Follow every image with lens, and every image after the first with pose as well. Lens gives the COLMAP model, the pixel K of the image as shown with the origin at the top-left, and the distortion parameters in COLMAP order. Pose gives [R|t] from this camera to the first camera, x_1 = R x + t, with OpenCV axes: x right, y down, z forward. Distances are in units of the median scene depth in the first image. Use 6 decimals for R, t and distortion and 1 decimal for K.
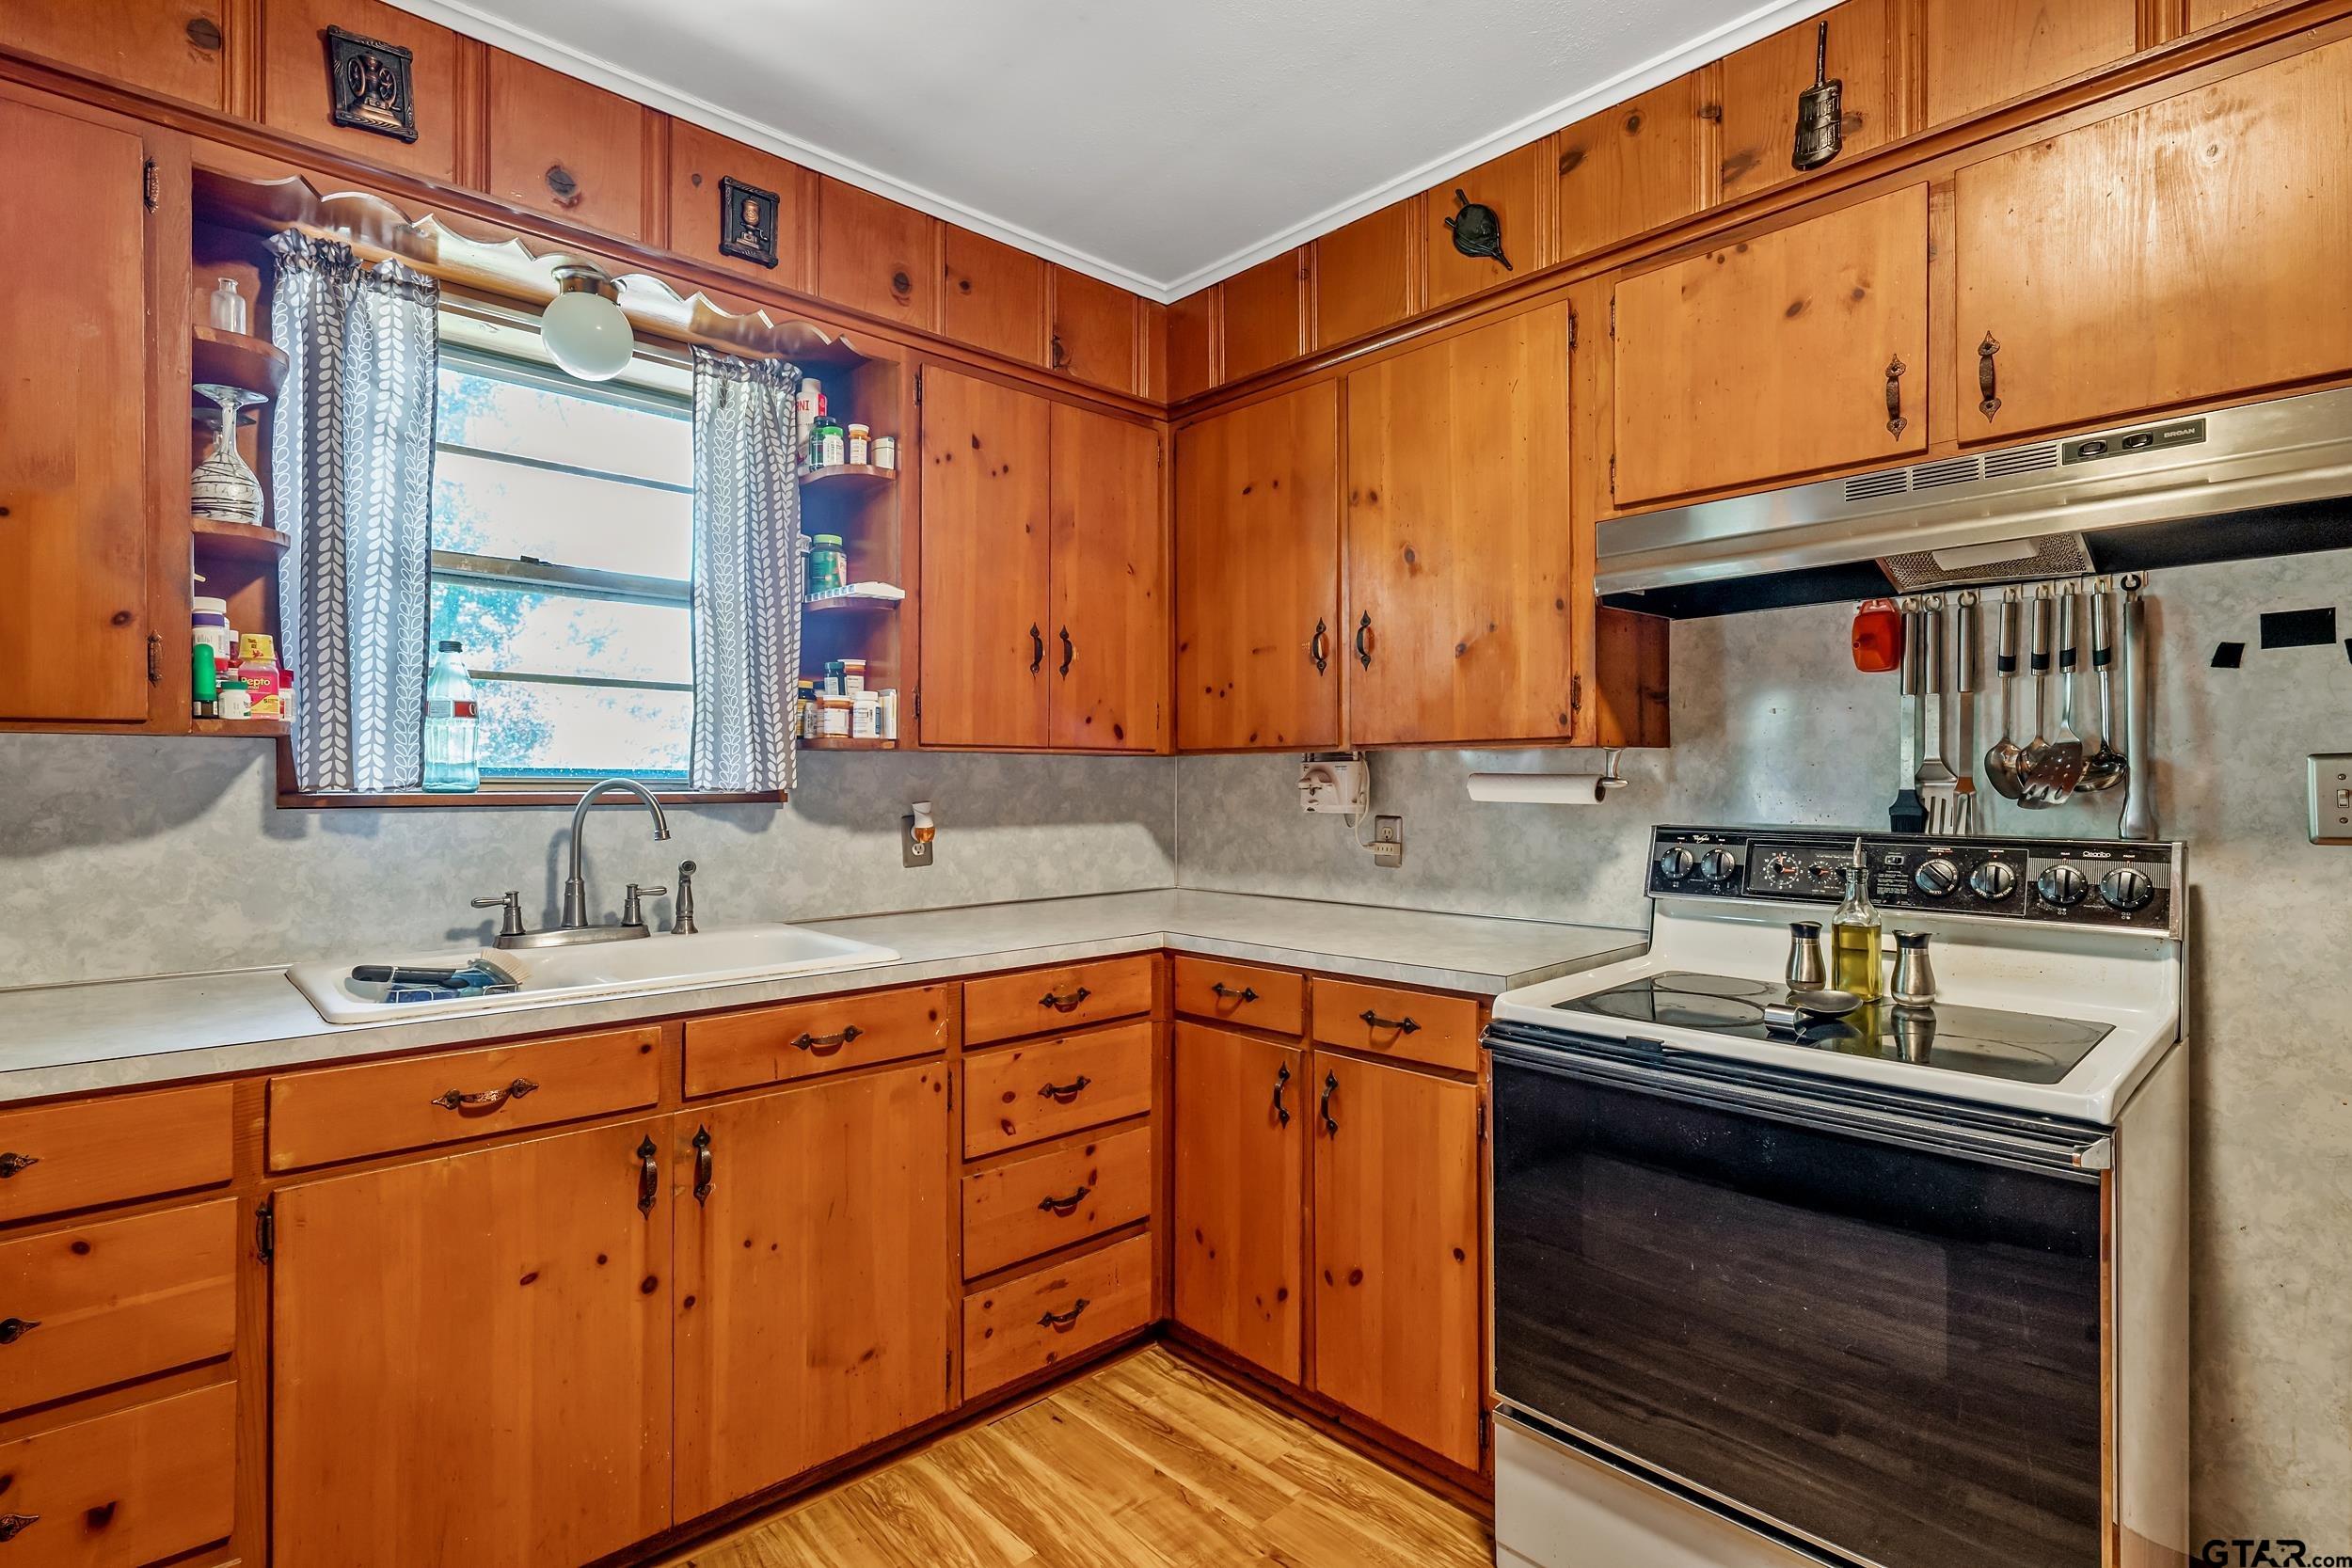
lens RADIAL K [[1139.1, 0, 1176.0], [0, 1139.1, 784.0], [0, 0, 1]] dist [0.009758, -0.000722]
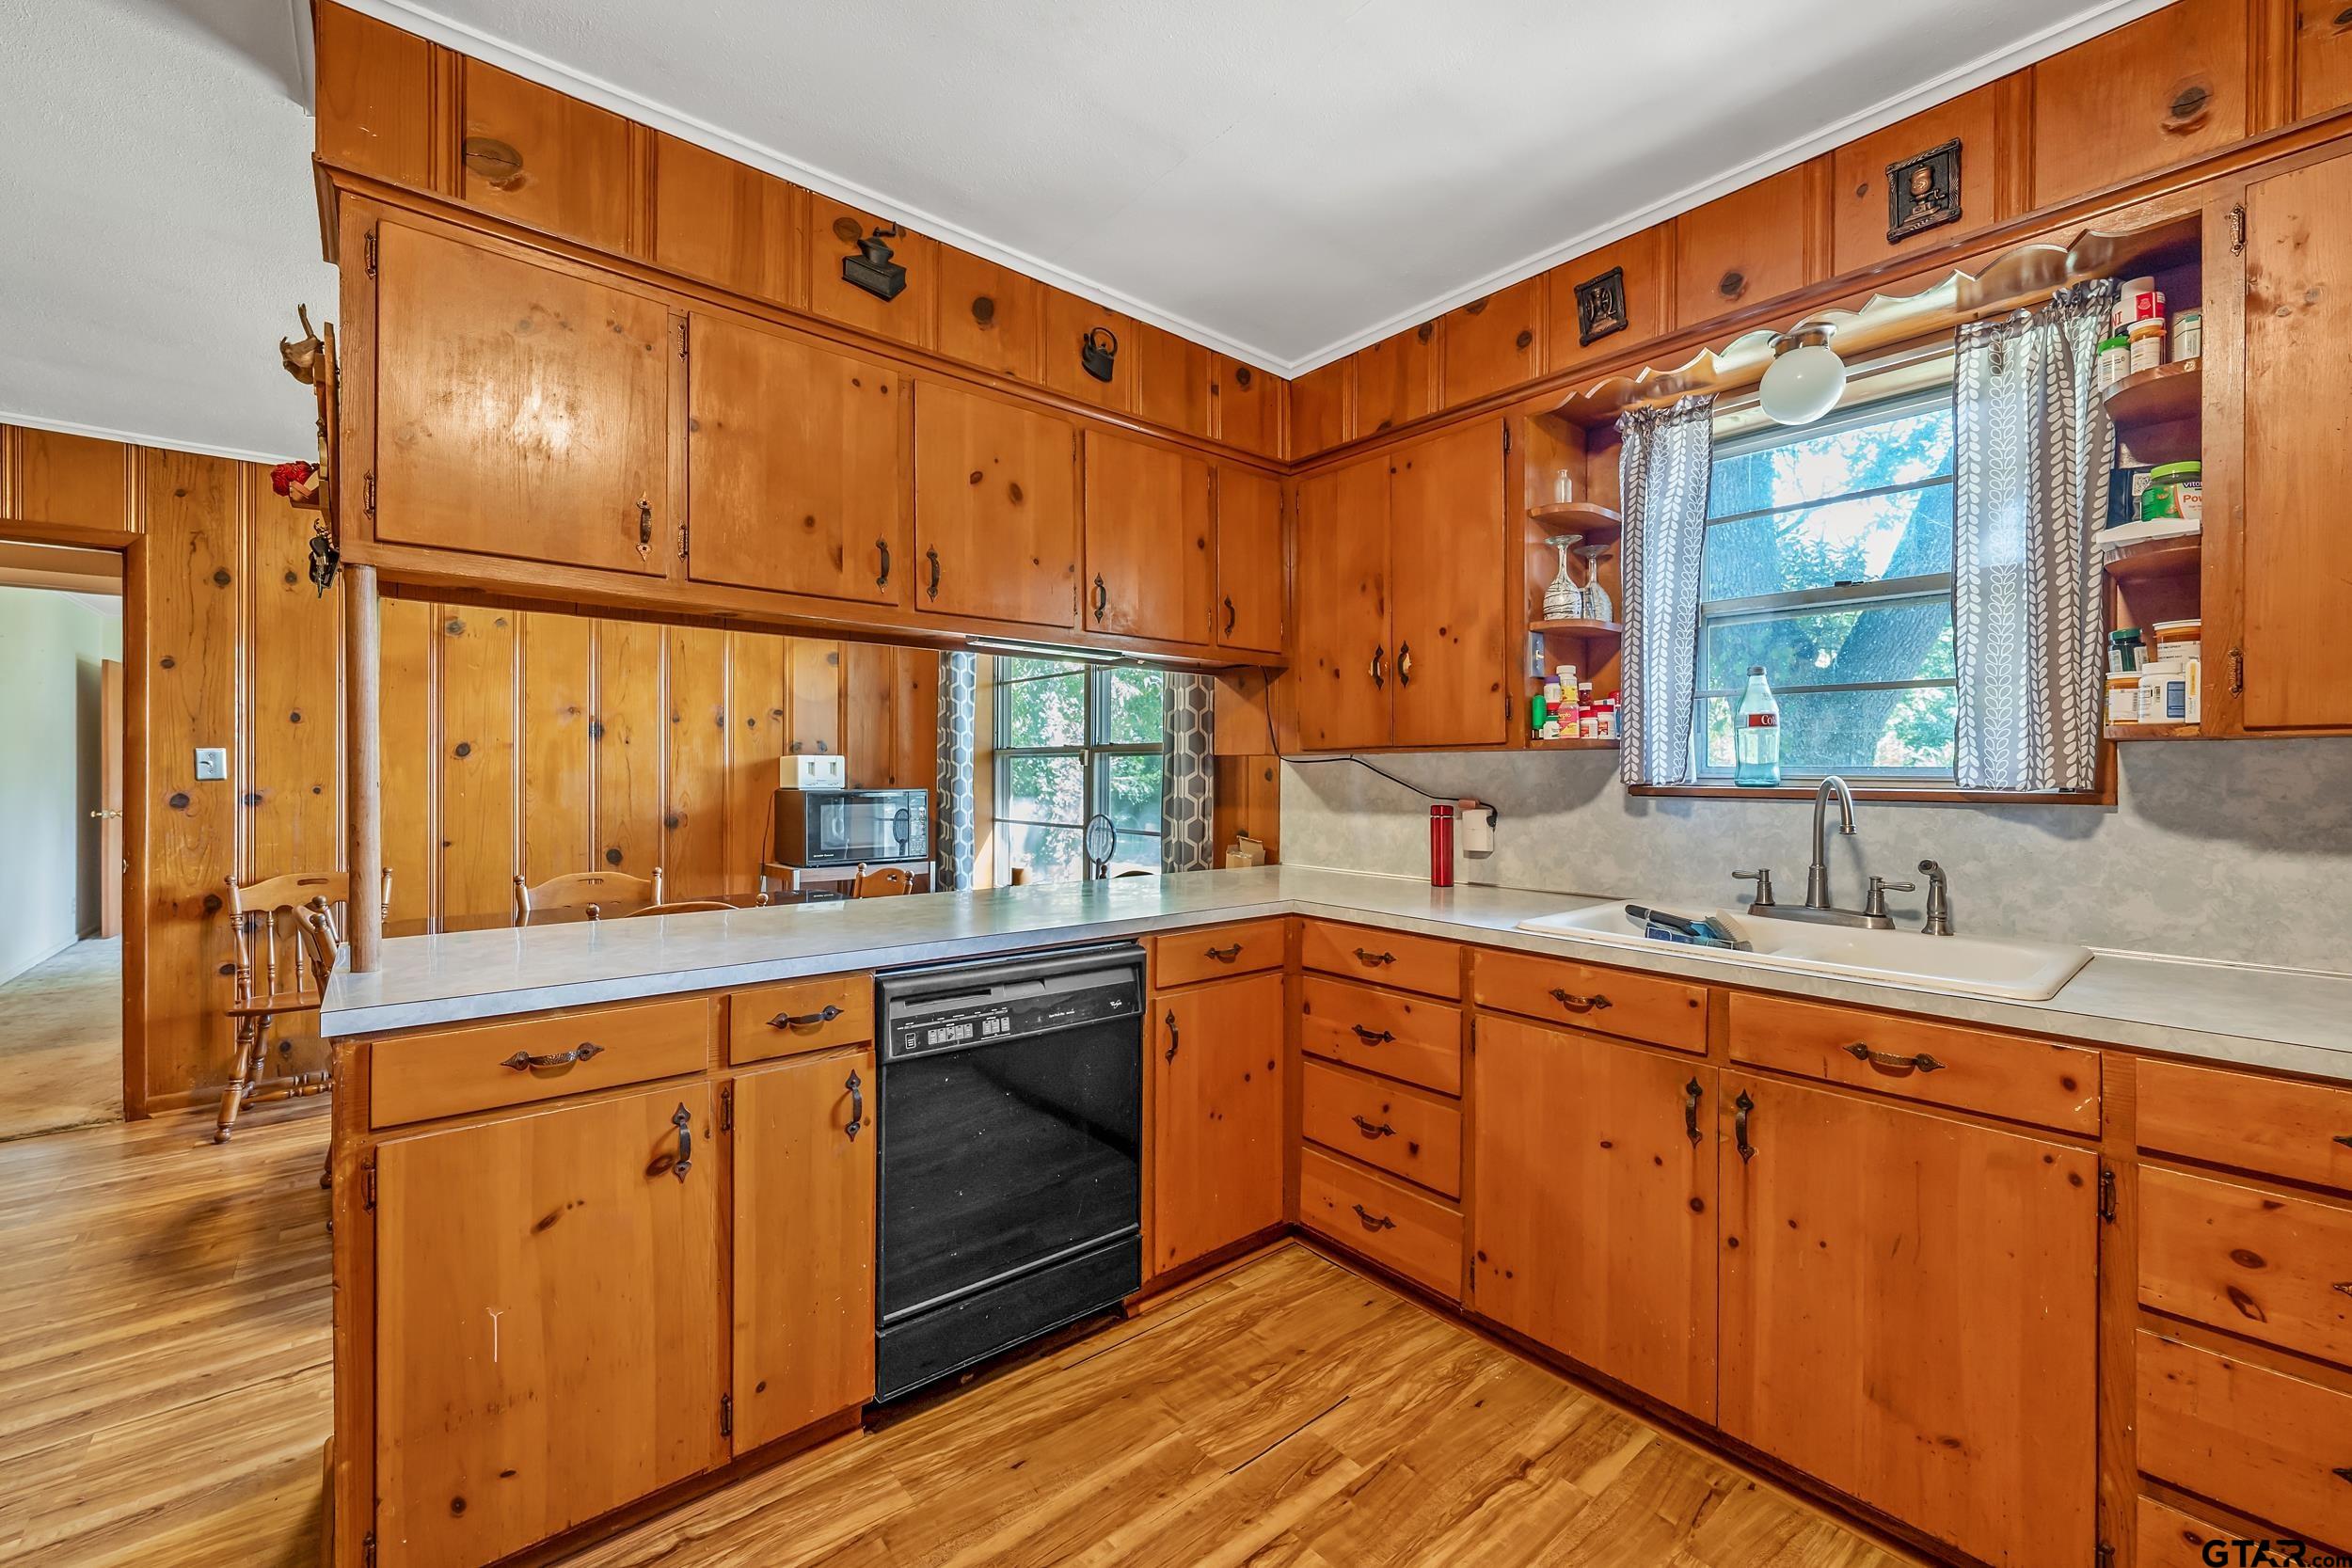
lens RADIAL K [[958.3, 0, 1177.3], [0, 958.3, 779.0], [0, 0, 1]] dist [-0.001084, 0.000086]
pose [[-0.054377, 0.003453, -0.998515, 0.440114], [-0.007738, 0.999963, 0.003879, -0.000497], [0.998490, 0.007937, -0.054348, 0.410007]]
